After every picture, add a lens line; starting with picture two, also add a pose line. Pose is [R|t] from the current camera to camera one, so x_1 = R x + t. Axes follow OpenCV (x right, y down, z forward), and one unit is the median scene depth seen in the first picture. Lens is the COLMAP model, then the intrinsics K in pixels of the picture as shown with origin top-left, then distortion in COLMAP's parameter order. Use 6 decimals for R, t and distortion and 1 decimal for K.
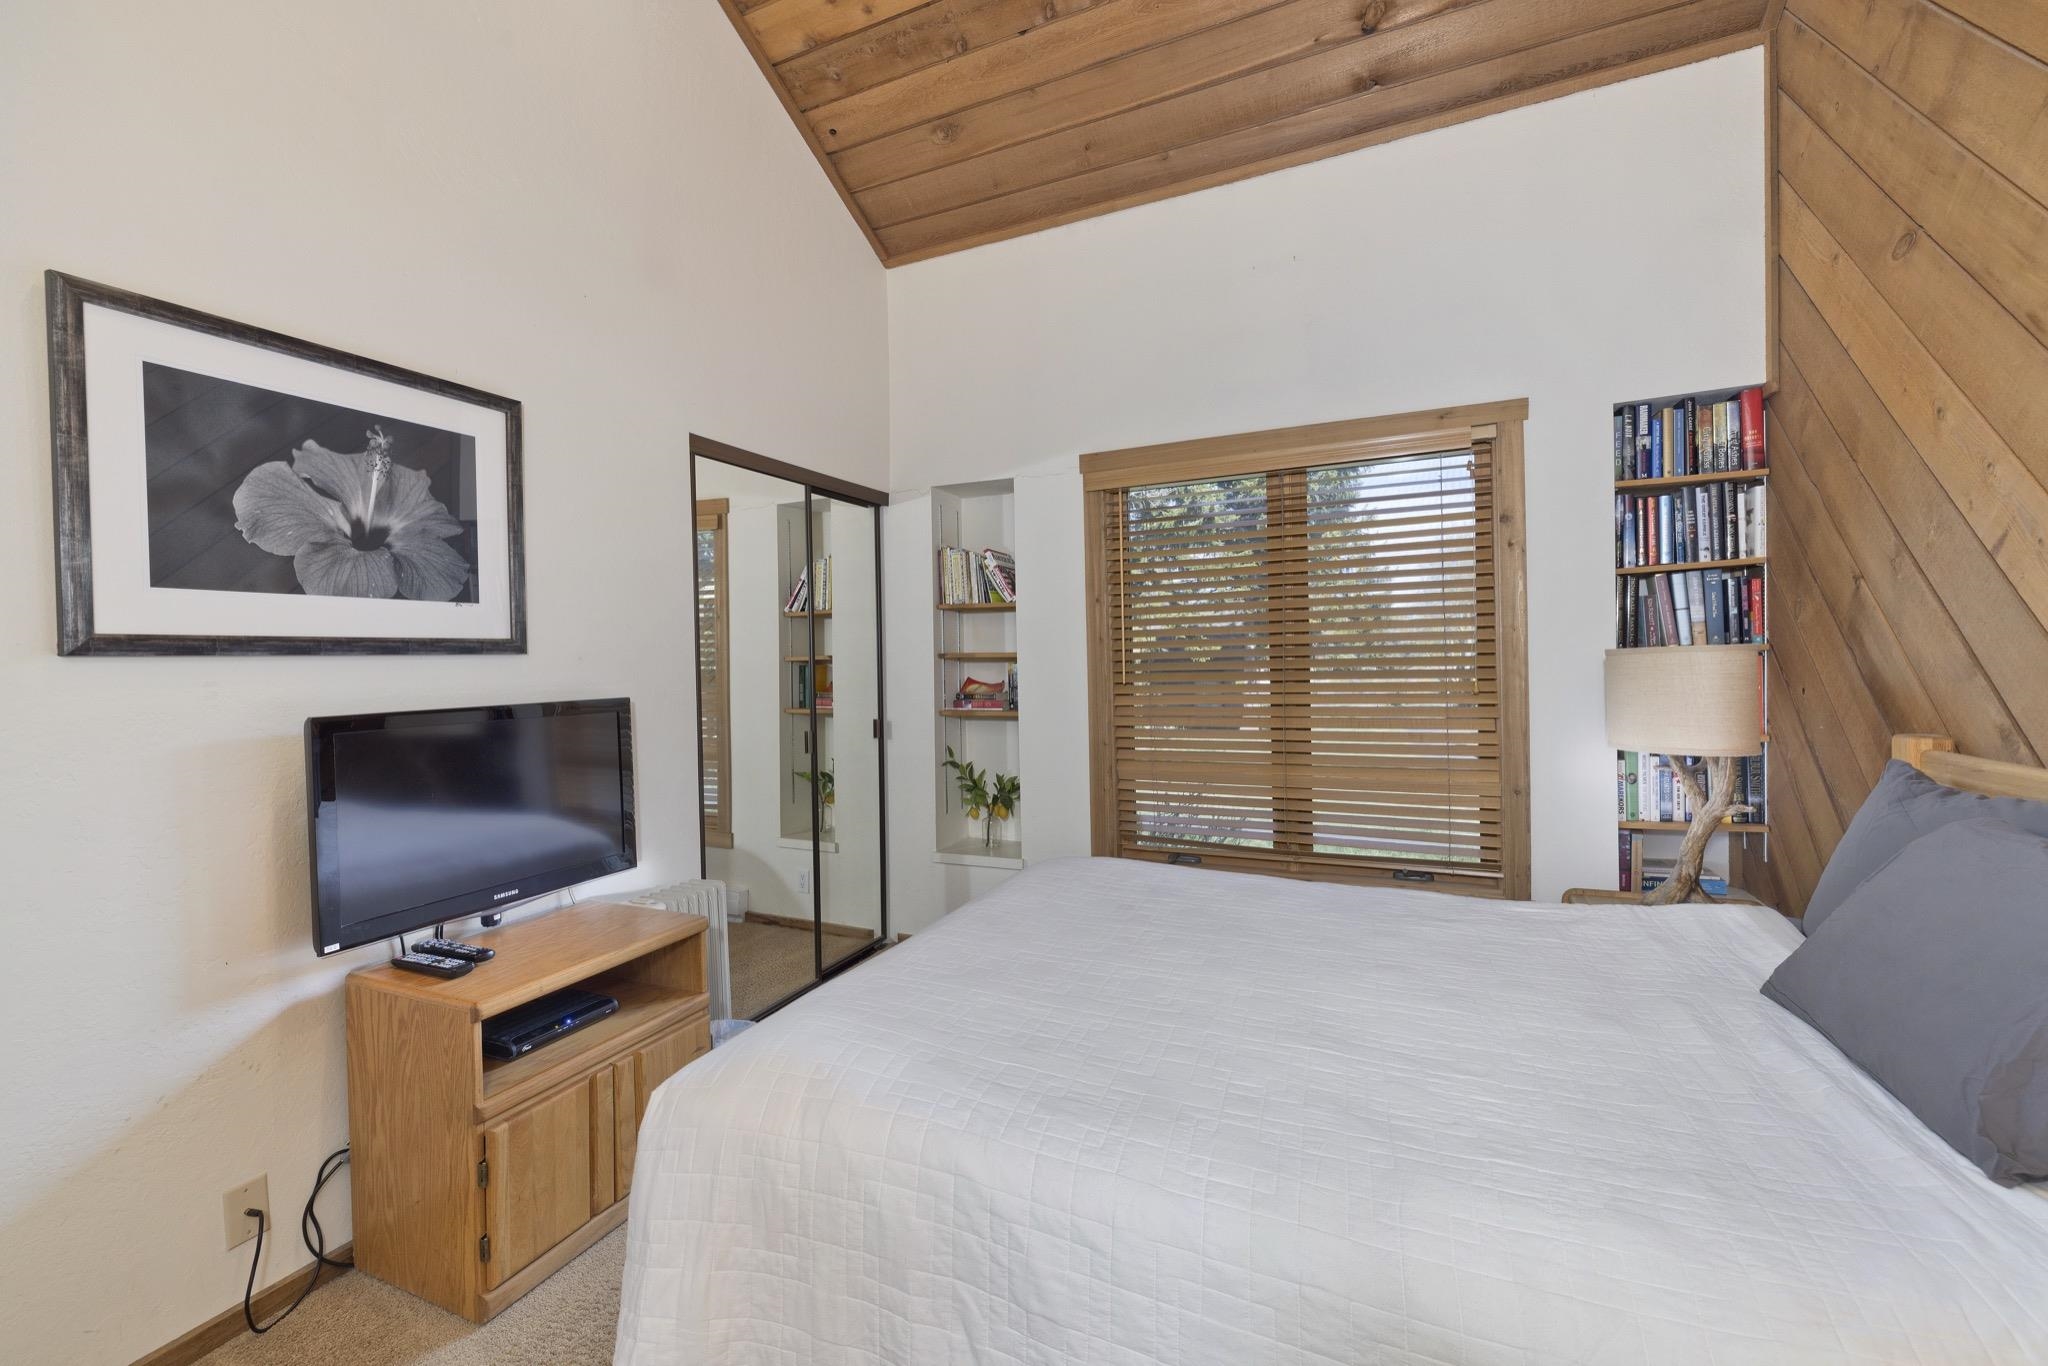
lens RADIAL K [[857.9, 0, 1018.2], [0, 857.9, 675.7], [0, 0, 1]] dist [-0.000321, -0.001376]
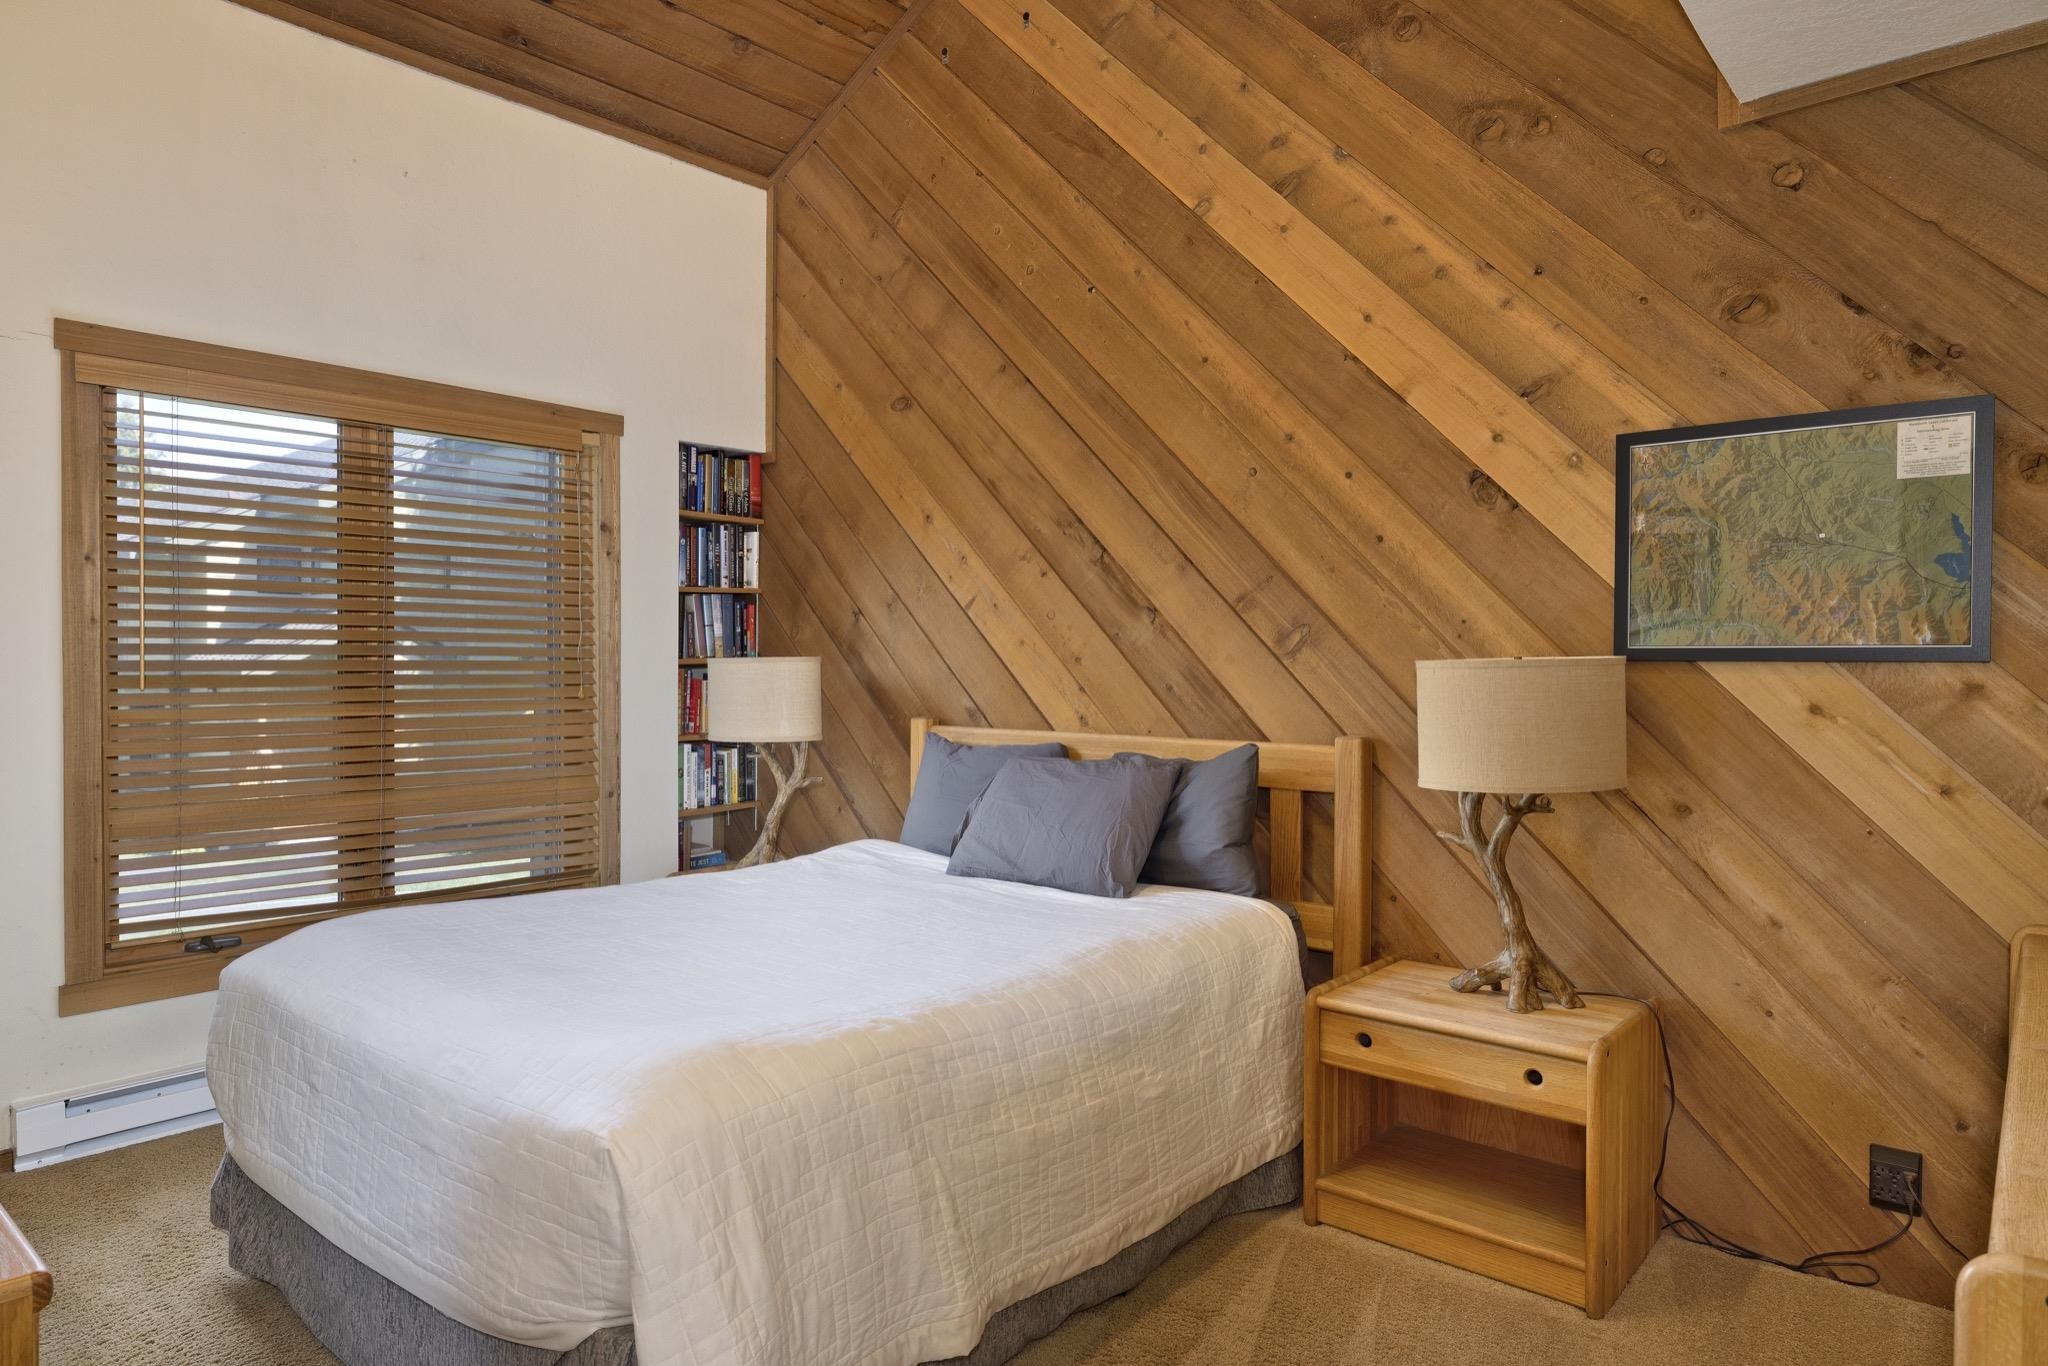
lens RADIAL K [[1227.0, 0, 1020.4], [0, 1227.0, 675.6], [0, 0, 1]] dist [-0.004993, -0.000262]
pose [[0.270348, 0.013201, 0.962672, -1.033530], [0.004093, 0.999881, -0.014861, 0.025088], [-0.962754, 0.007958, 0.270262, 0.185895]]
